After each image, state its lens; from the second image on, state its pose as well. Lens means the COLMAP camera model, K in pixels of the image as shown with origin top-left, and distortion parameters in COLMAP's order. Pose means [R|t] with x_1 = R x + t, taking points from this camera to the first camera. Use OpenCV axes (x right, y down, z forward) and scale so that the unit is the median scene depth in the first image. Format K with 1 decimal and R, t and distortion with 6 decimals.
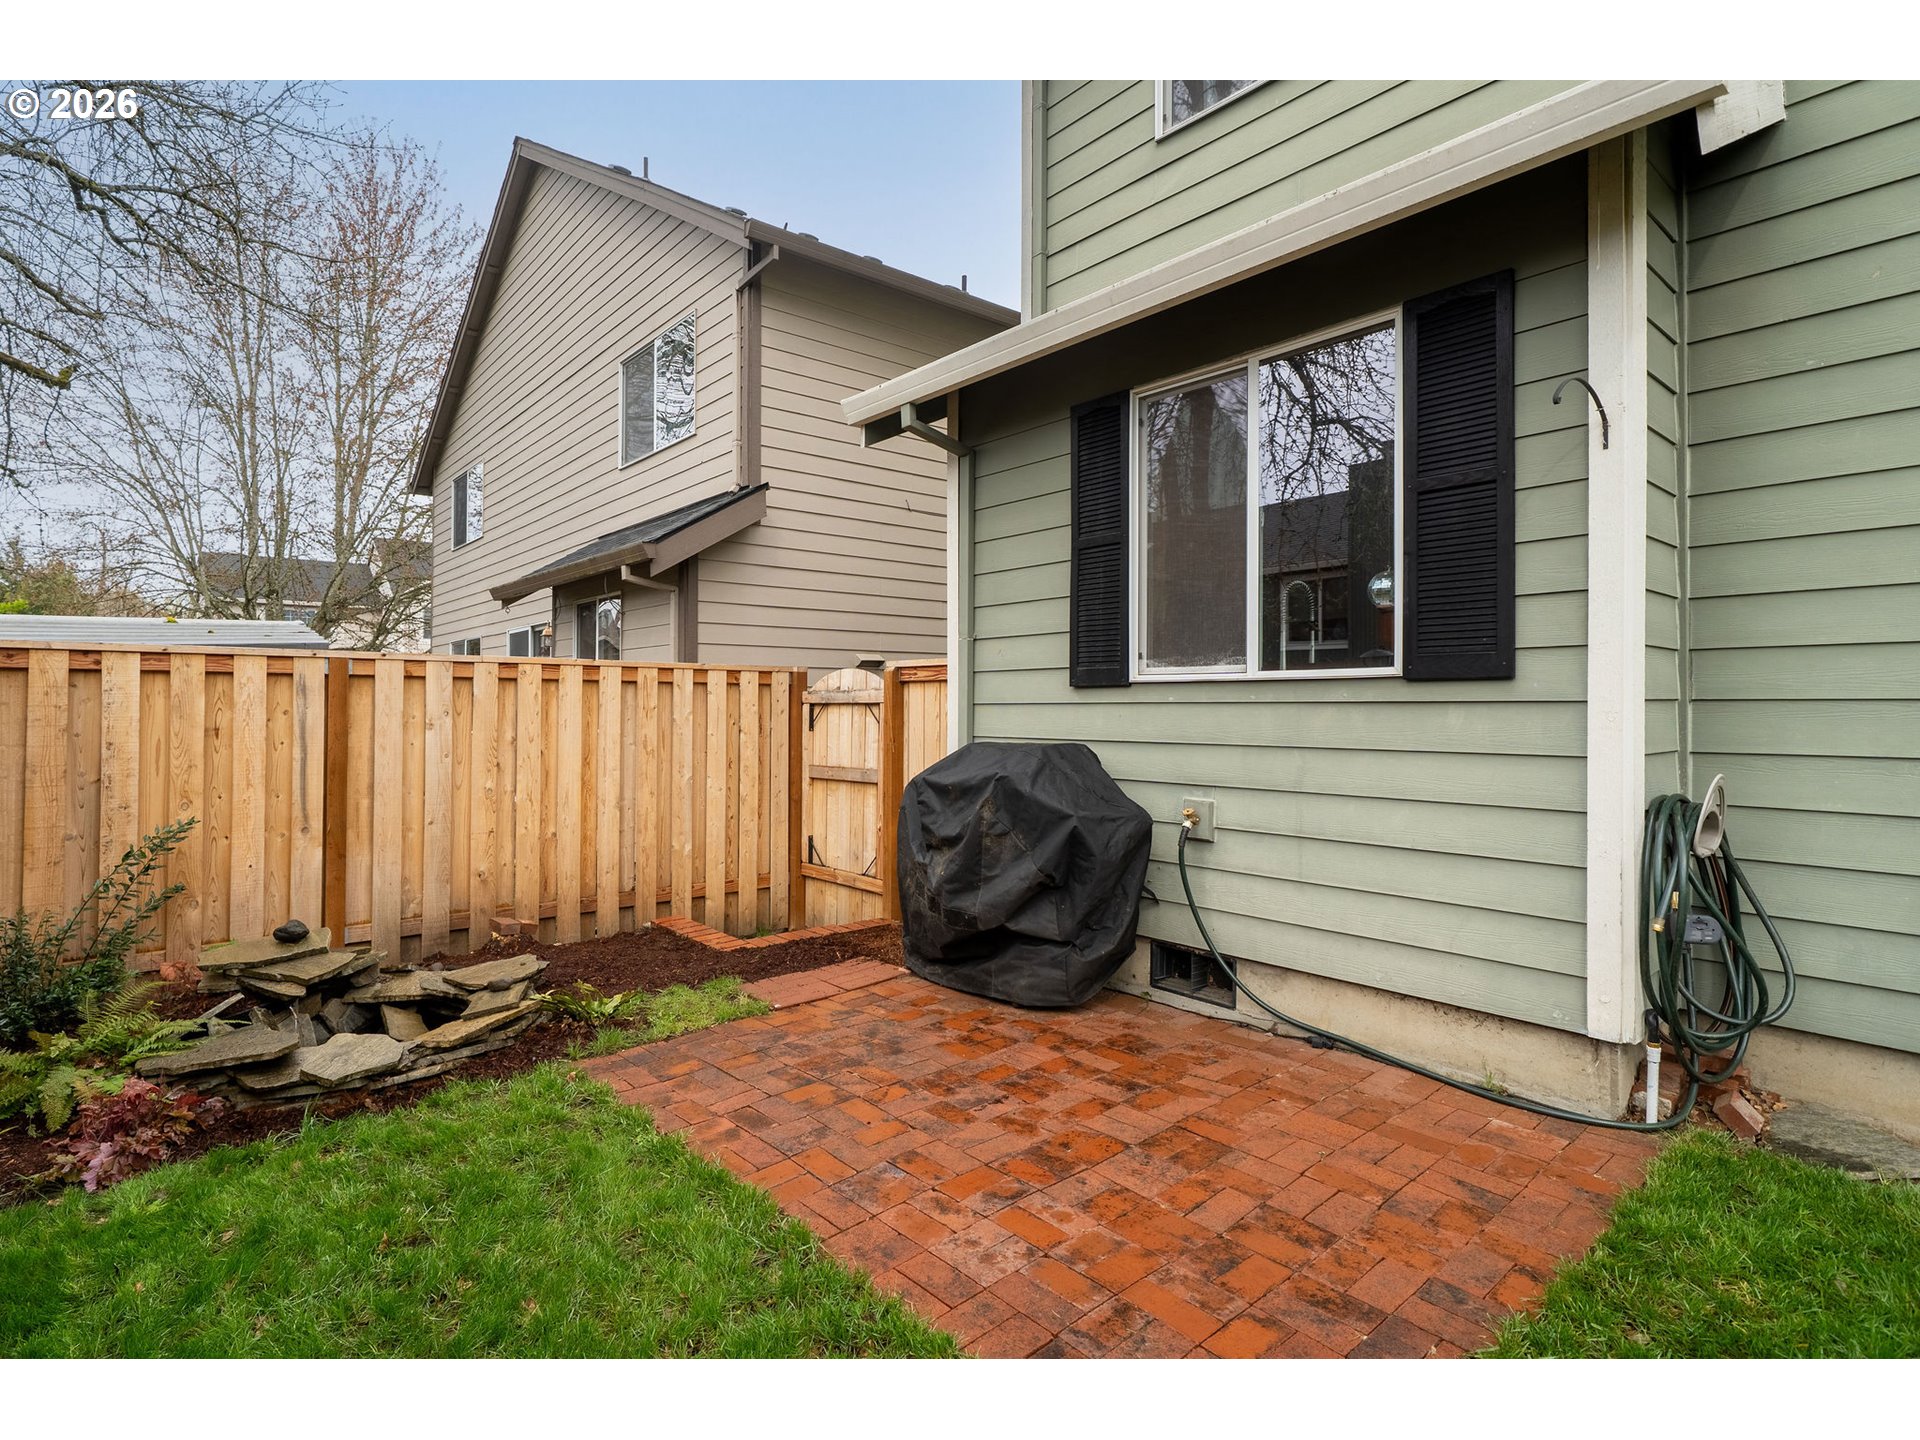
lens RADIAL K [[920.0, 0, 899.4], [0, 920.0, 704.2], [0, 0, 1]] dist [-0.004748, 0.002823]
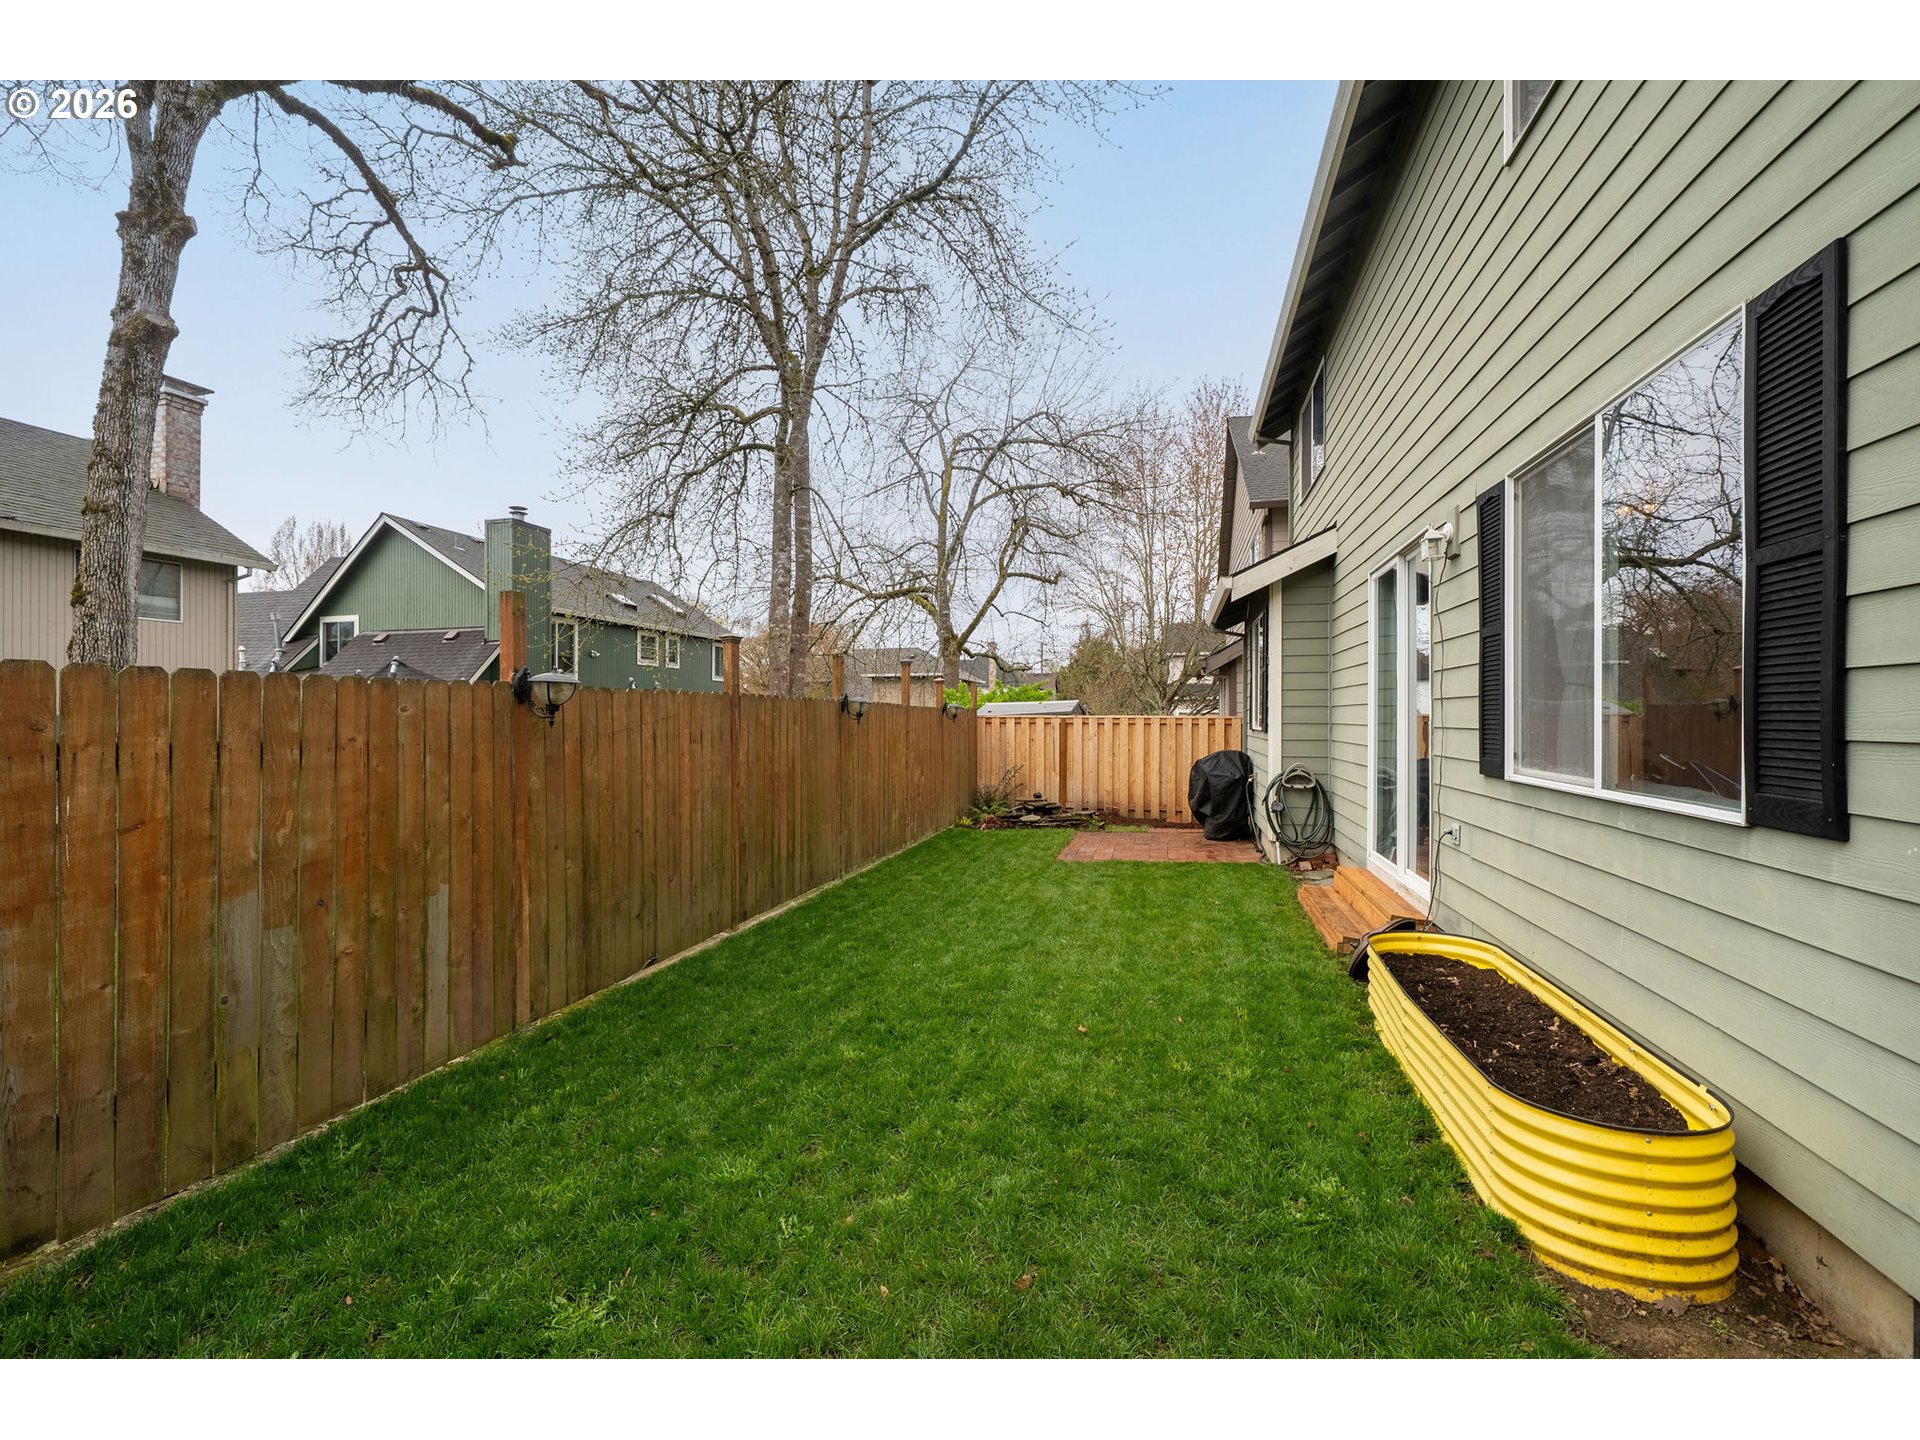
lens RADIAL K [[847.9, 0, 972.3], [0, 847.9, 726.3], [0, 0, 1]] dist [0.015761, 0.000339]
pose [[0.602481, 0.007485, -0.798098, 1.694471], [0.001576, 0.999943, 0.010568, -0.056364], [0.798132, -0.007625, 0.602435, -1.128328]]
